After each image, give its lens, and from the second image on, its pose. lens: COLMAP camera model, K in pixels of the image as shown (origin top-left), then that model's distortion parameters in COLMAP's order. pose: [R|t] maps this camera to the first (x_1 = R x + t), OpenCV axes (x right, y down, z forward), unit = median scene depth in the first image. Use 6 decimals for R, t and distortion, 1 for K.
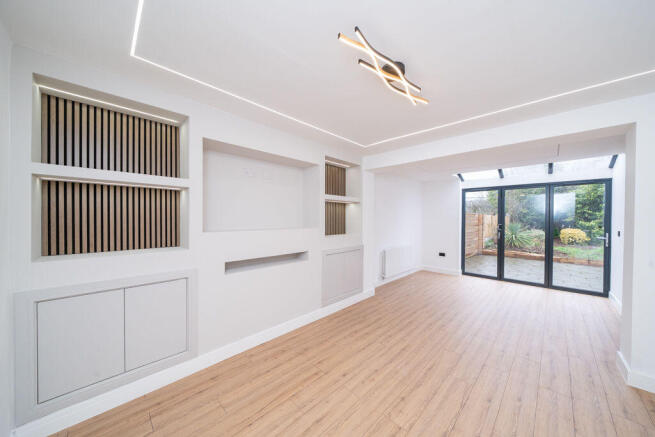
lens RADIAL K [[231.6, 0, 329.2], [0, 231.6, 220.9], [0, 0, 1]] dist [-0.009994, 0.000404]
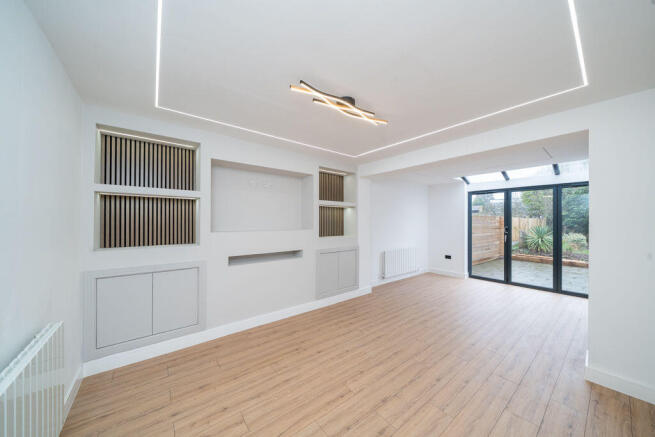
lens RADIAL K [[231.6, 0, 326.2], [0, 231.6, 221.0], [0, 0, 1]] dist [-0.009994, 0.000404]
pose [[0.991776, -0.003493, -0.127942, 0.236121], [0.001566, 0.999884, -0.015157, 0.006392], [0.127980, 0.014832, 0.991666, -0.176355]]
